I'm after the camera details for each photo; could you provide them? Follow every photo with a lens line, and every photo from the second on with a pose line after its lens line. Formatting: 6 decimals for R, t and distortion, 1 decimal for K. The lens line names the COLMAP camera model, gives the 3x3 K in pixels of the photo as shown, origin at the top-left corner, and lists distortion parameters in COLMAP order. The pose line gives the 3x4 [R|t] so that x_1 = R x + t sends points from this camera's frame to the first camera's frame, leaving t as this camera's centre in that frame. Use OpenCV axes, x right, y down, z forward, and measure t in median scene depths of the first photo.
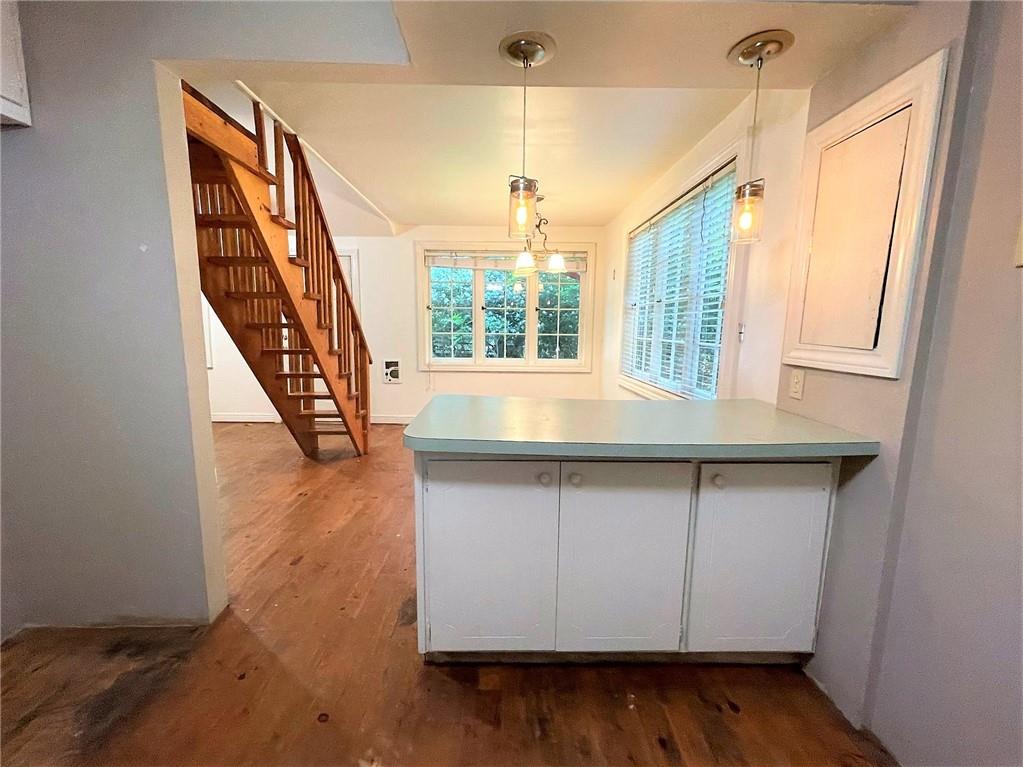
lens RADIAL K [[408.9, 0, 503.2], [0, 408.9, 385.6], [0, 0, 1]] dist [-0.009145, 0.000756]
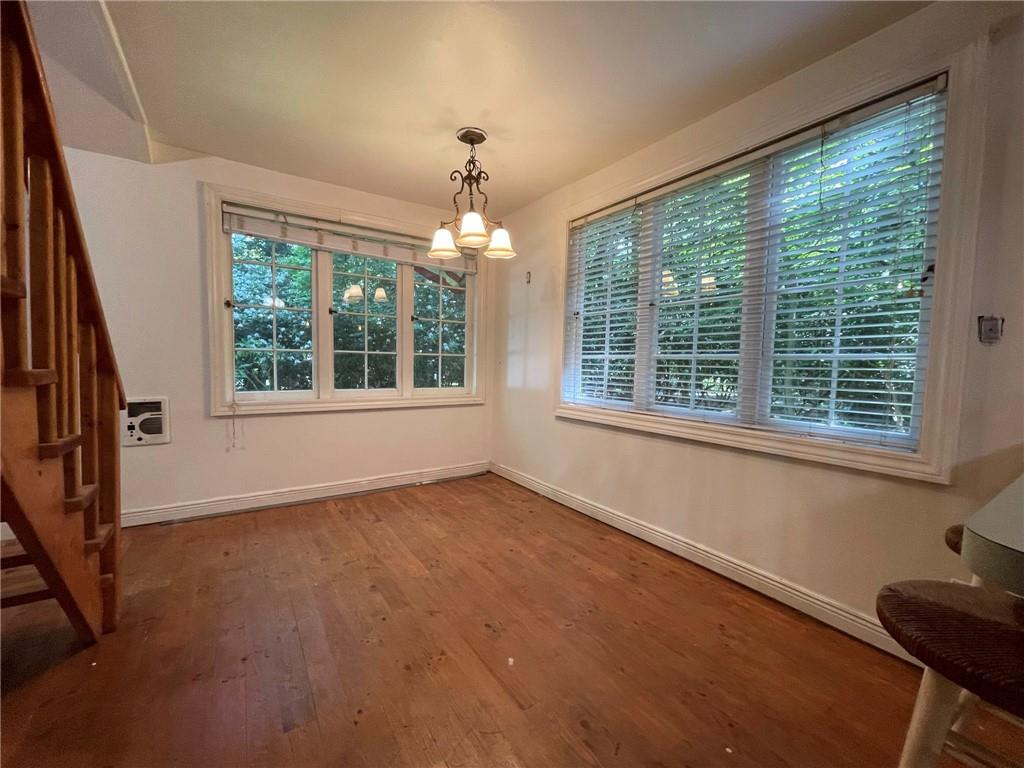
lens RADIAL K [[409.3, 0, 507.7], [0, 409.3, 385.2], [0, 0, 1]] dist [-0.009145, 0.000756]
pose [[0.844432, -0.026484, 0.535008, -0.166614], [0.066725, 0.996199, -0.056002, -0.021877], [-0.531491, 0.082988, 0.842989, 0.338408]]
